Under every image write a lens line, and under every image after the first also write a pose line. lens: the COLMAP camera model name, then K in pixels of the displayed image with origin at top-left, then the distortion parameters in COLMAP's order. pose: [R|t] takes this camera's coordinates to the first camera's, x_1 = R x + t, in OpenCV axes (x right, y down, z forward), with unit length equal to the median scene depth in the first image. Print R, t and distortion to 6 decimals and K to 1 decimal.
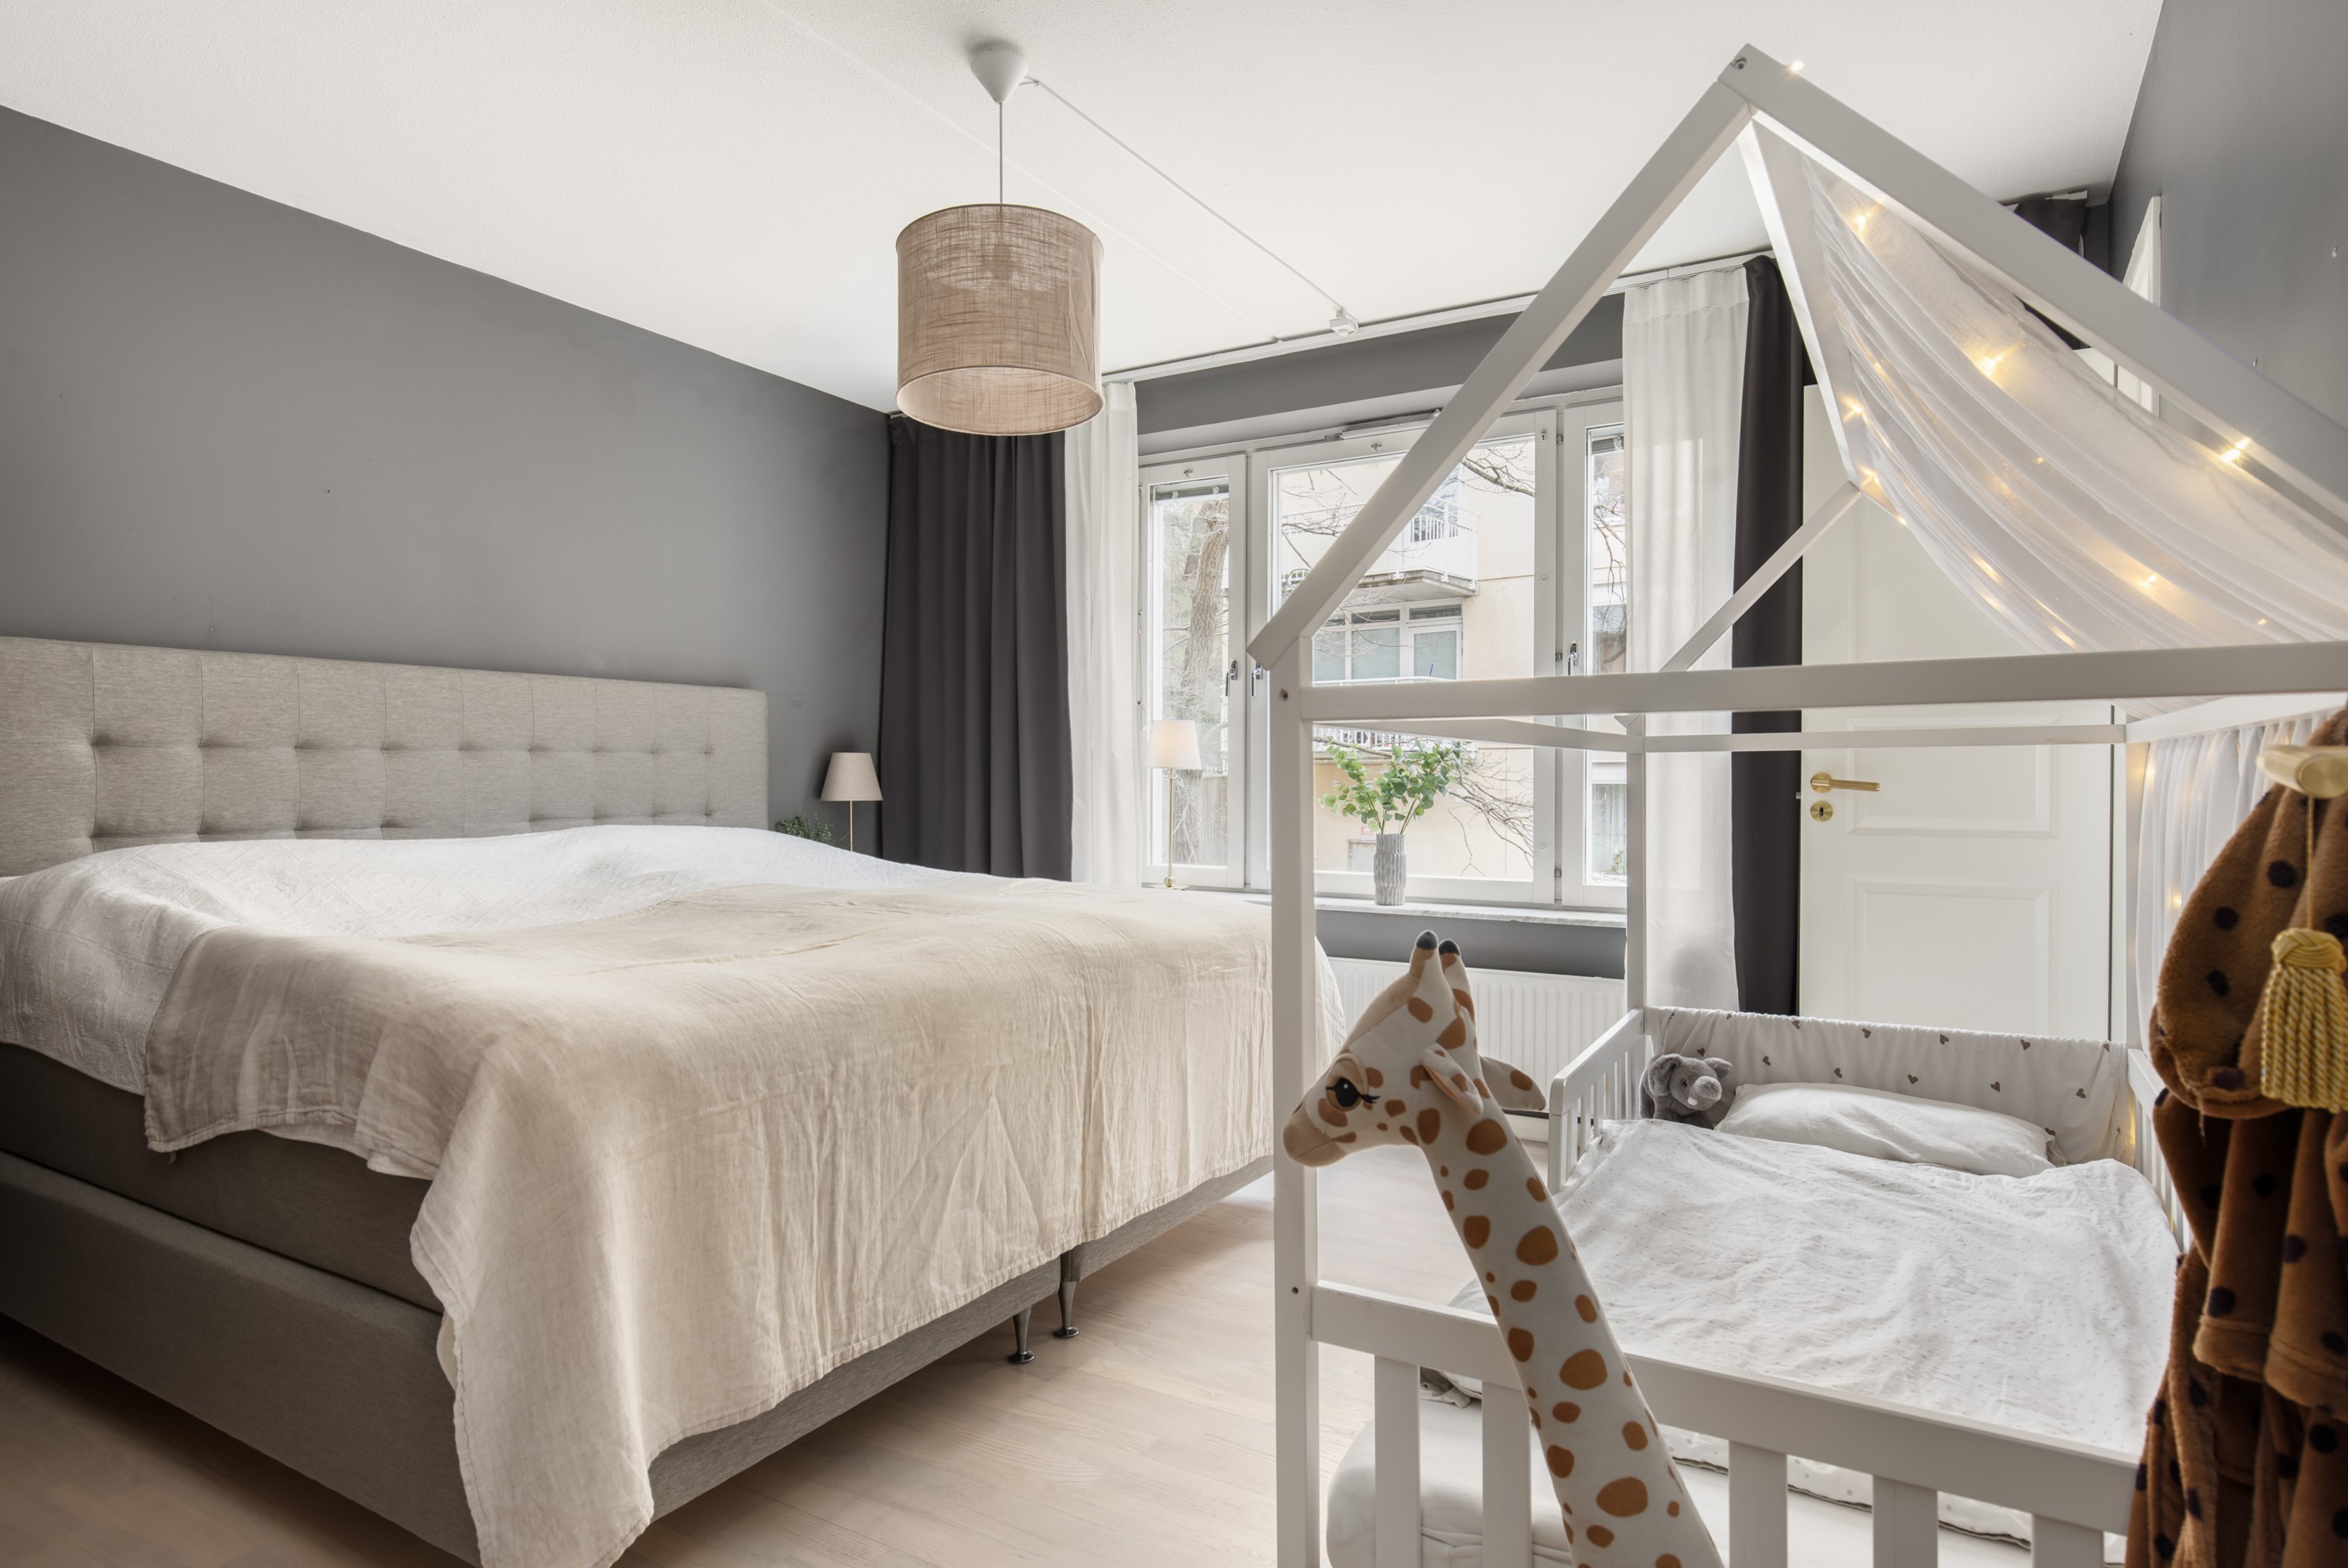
lens RADIAL K [[1288.0, 0, 1174.0], [0, 1288.0, 784.0], [0, 0, 1]] dist [-0.002304, -0.001644]
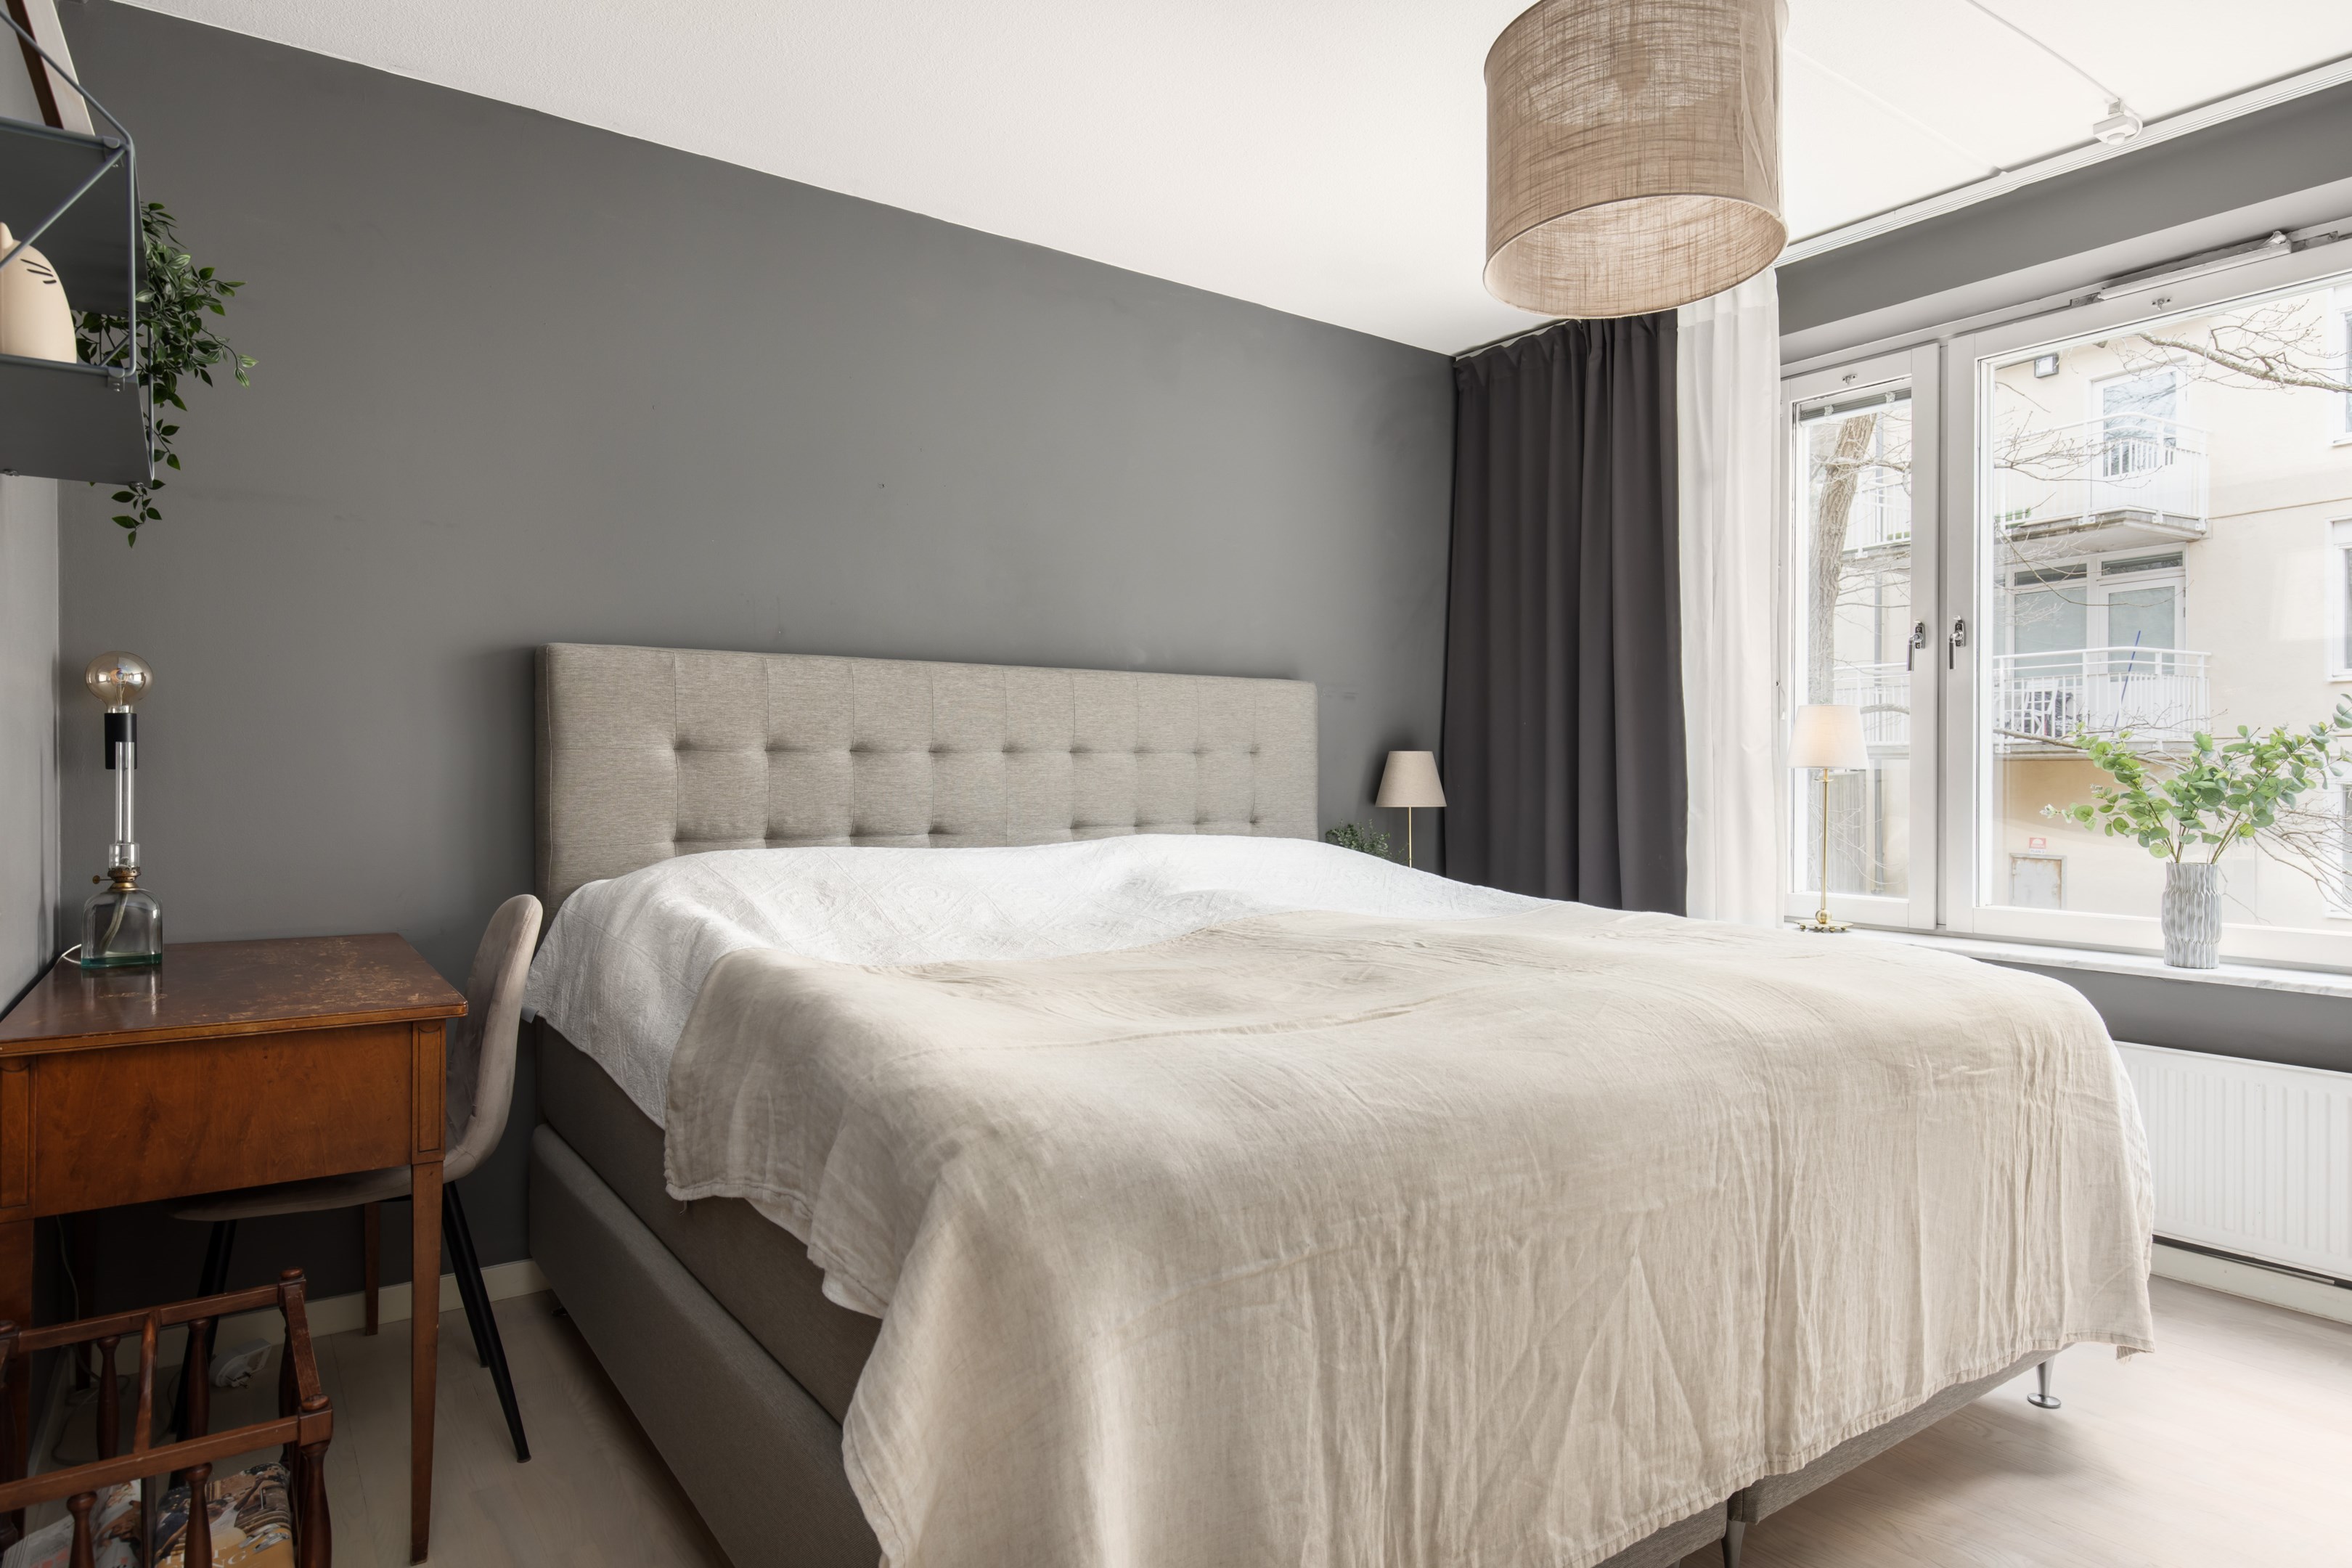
lens RADIAL K [[1353.1, 0, 1177.2], [0, 1353.1, 792.4], [0, 0, 1]] dist [0.020444, 0.000283]
pose [[0.917582, 0.003595, -0.397531, -0.065089], [-0.001063, 0.999978, 0.006589, -0.005154], [0.397546, -0.005624, 0.917565, 0.206348]]
